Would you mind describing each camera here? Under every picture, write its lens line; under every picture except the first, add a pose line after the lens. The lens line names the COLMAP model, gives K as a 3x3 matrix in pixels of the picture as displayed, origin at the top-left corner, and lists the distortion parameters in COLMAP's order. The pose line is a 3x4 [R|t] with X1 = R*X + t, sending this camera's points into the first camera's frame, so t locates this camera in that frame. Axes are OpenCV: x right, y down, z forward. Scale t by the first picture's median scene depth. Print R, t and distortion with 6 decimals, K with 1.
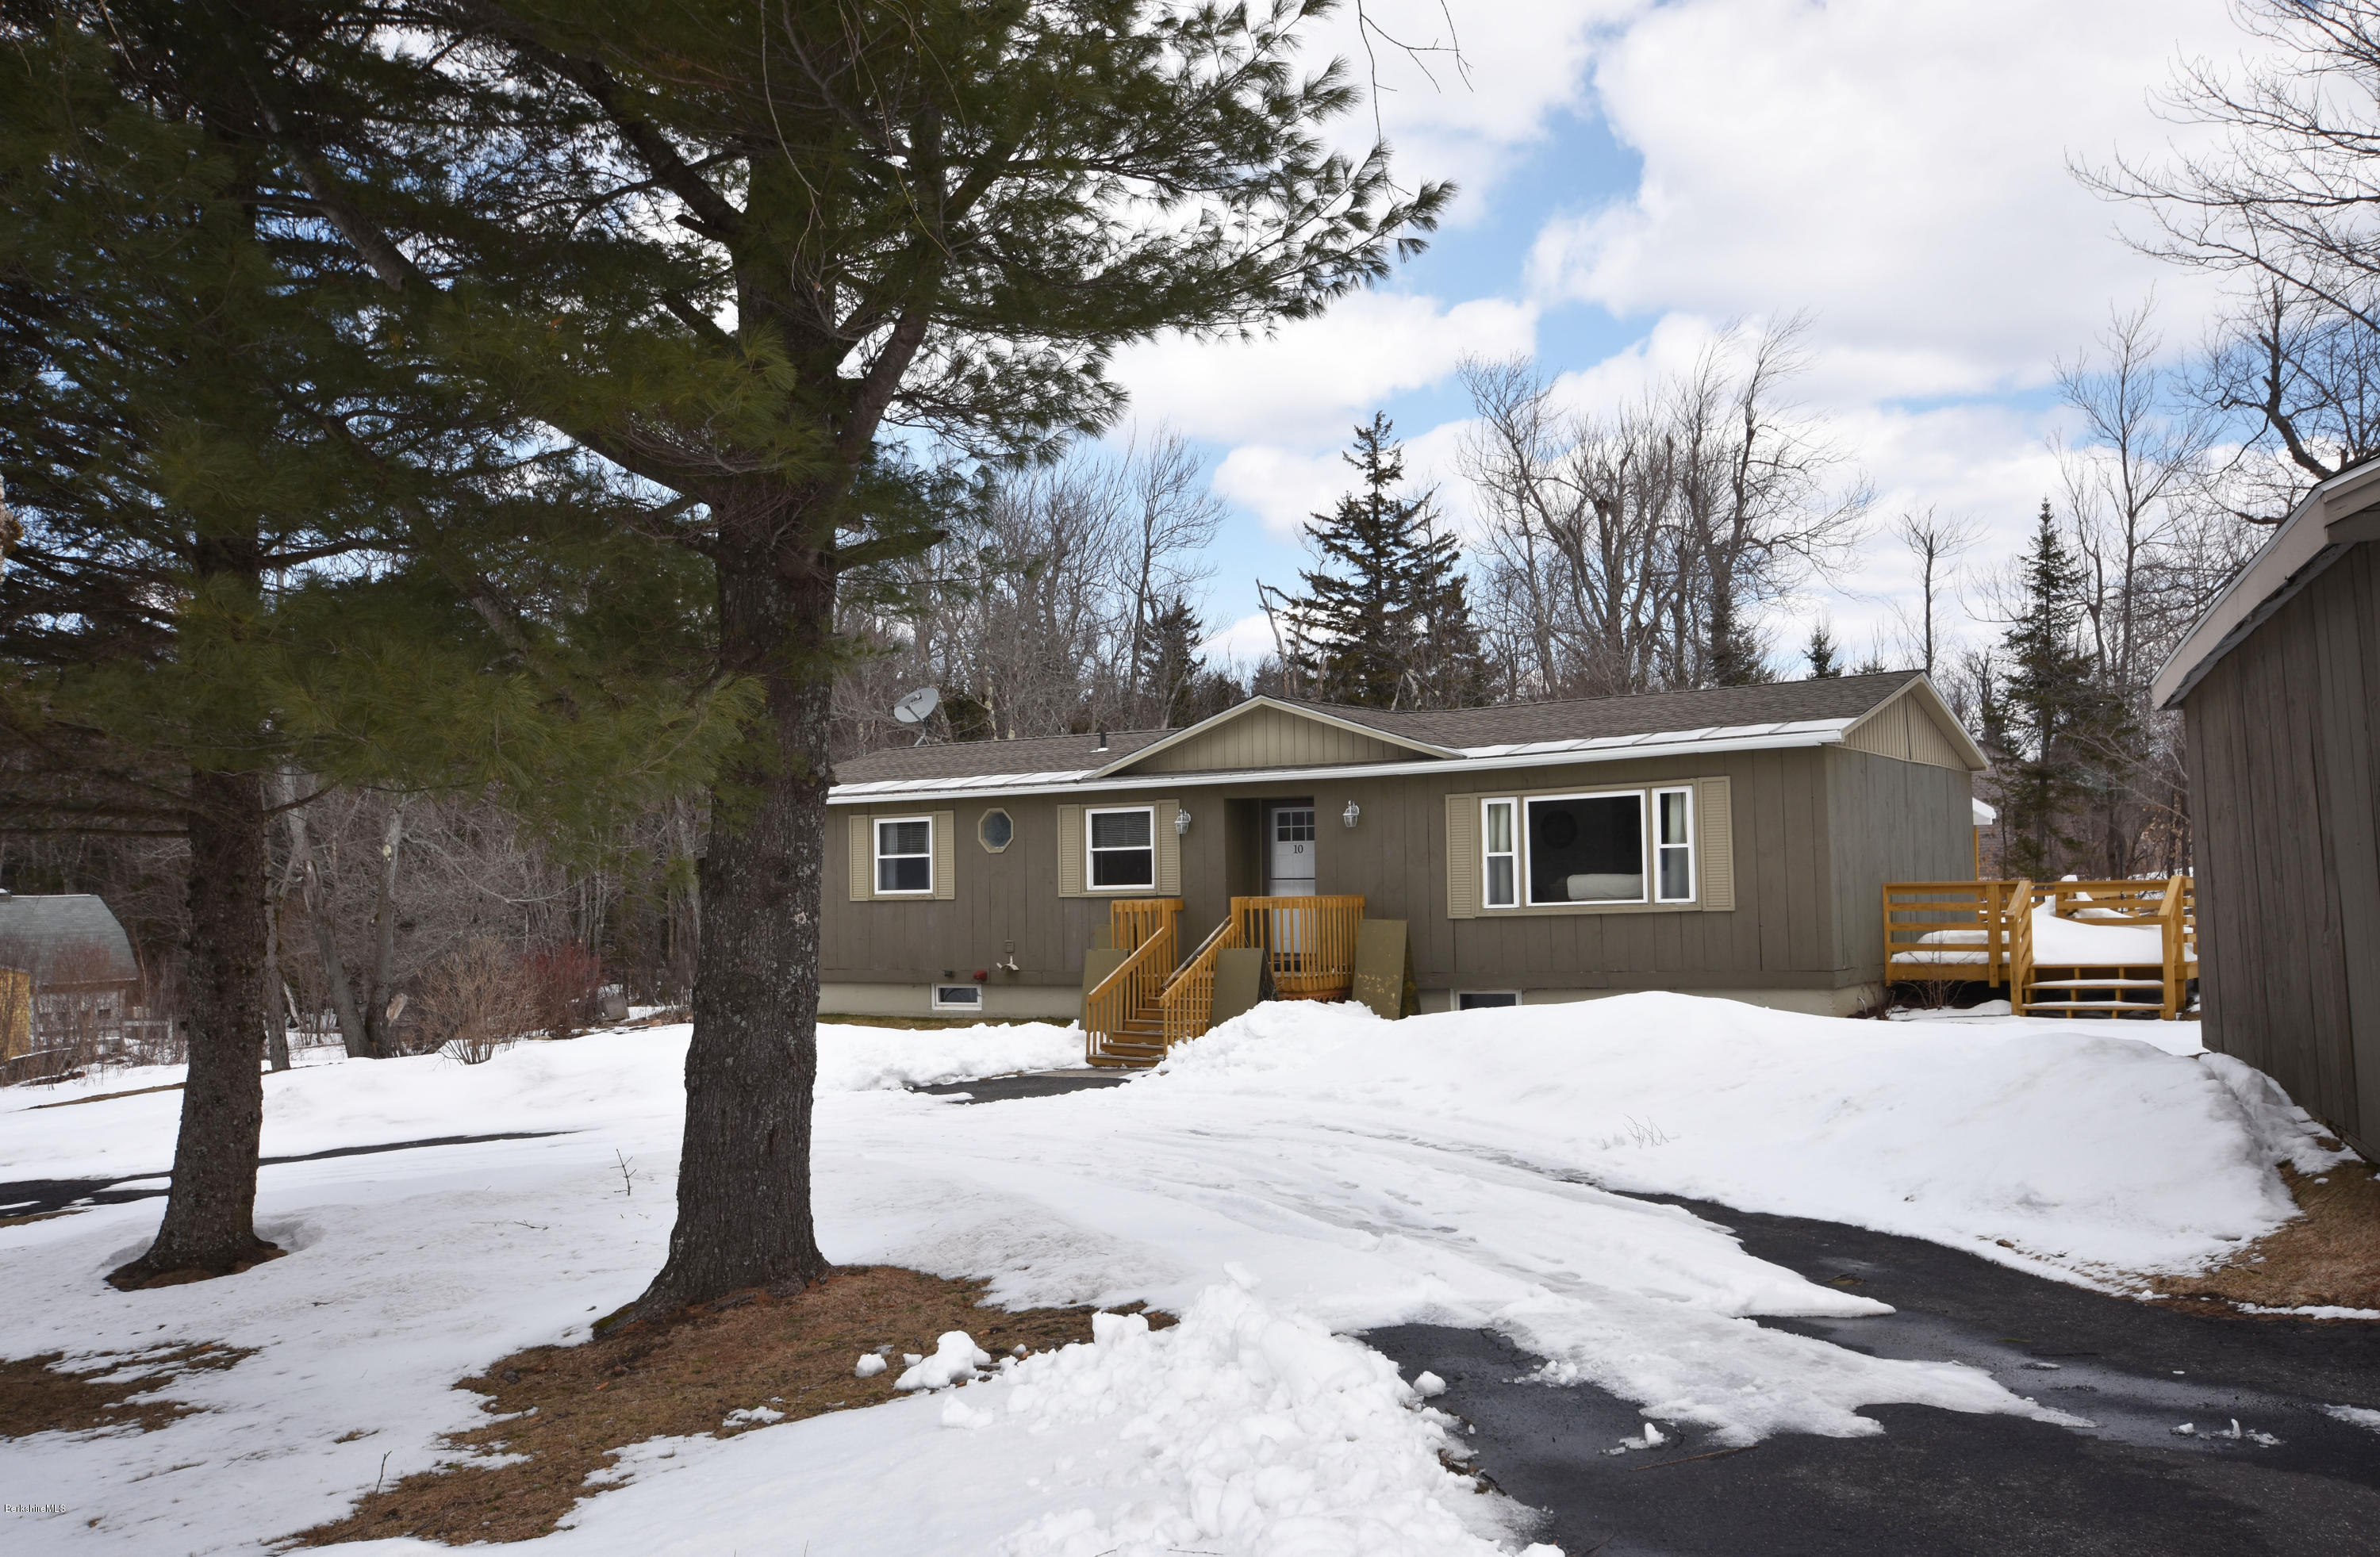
lens RADIAL K [[1947.4, 0, 1185.3], [0, 1947.4, 817.6], [0, 0, 1]] dist [0.015702, 0.009063]
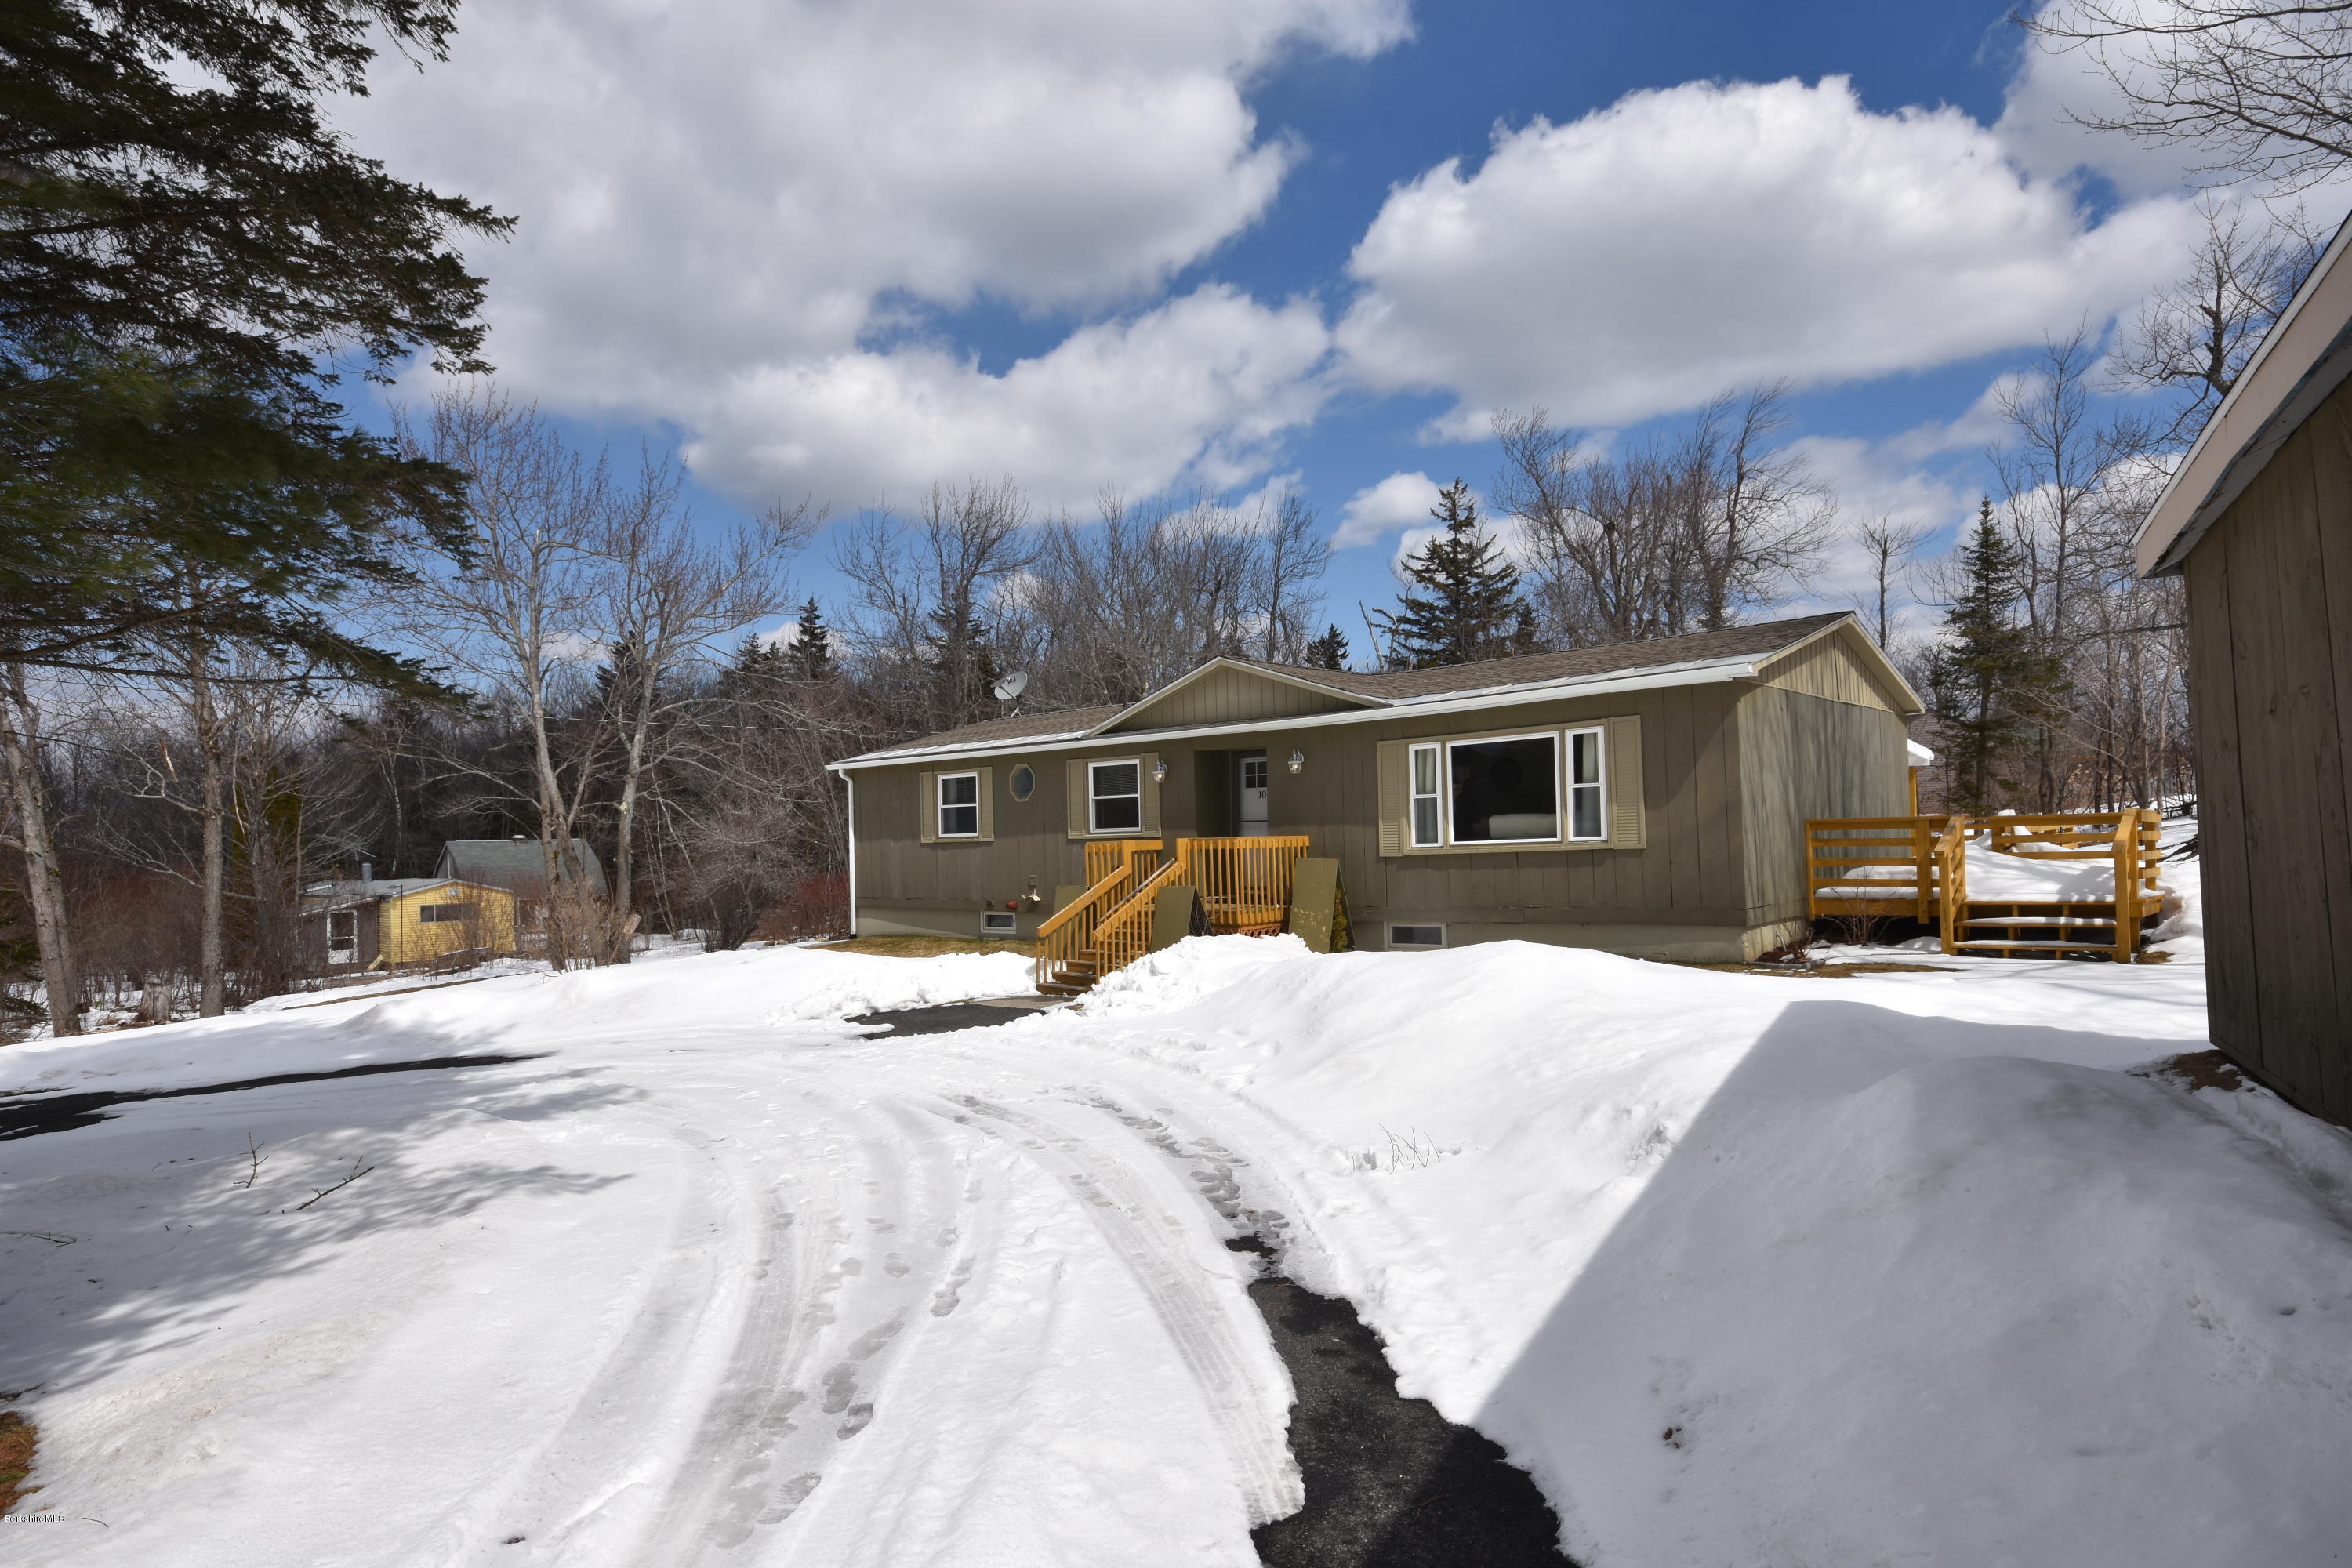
lens RADIAL K [[1266.2, 0, 1186.0], [0, 1266.2, 817.0], [0, 0, 1]] dist [0.019995, -0.000483]
pose [[0.989297, -0.011108, -0.145493, 0.109815], [0.015144, 0.999530, 0.026664, 0.008000], [0.145128, -0.028582, 0.989000, 0.243602]]
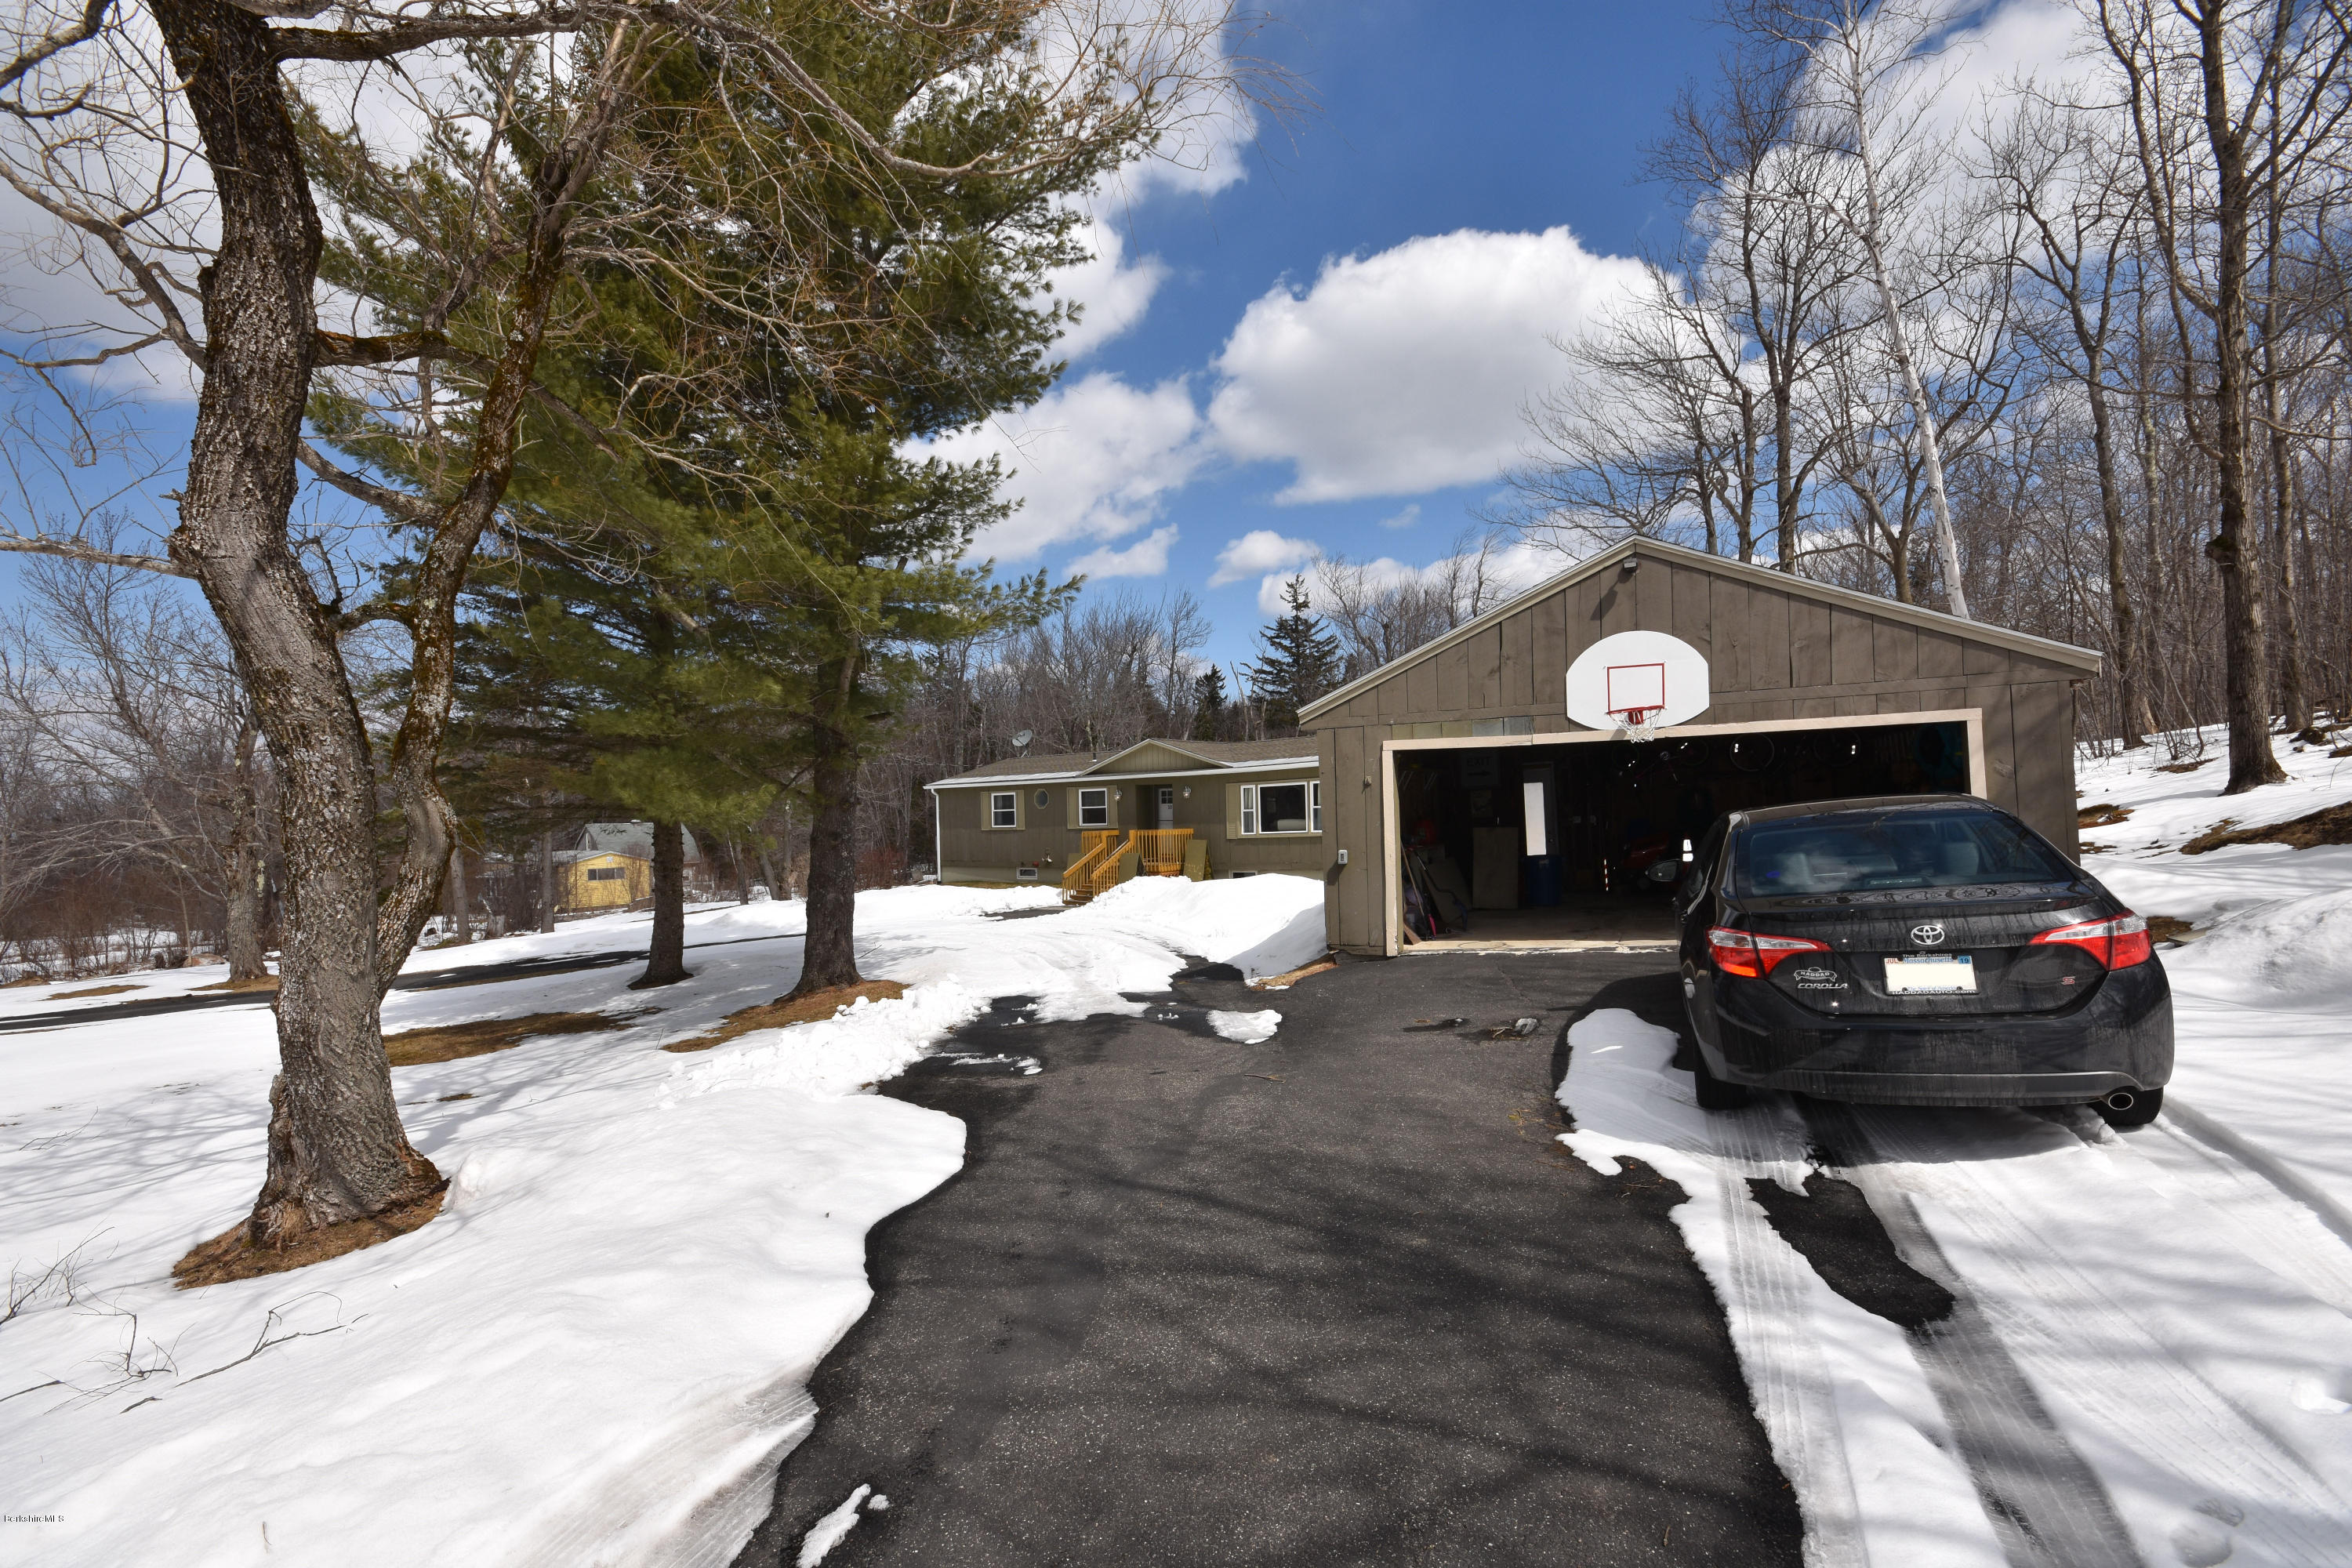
lens RADIAL K [[1018.9, 0, 1169.1], [0, 1018.9, 801.4], [0, 0, 1]] dist [0.002935, 0.000187]
pose [[0.997046, -0.008710, -0.076314, 0.132777], [0.010858, 0.999555, 0.027768, -0.020703], [0.076038, -0.028515, 0.996697, -0.145466]]
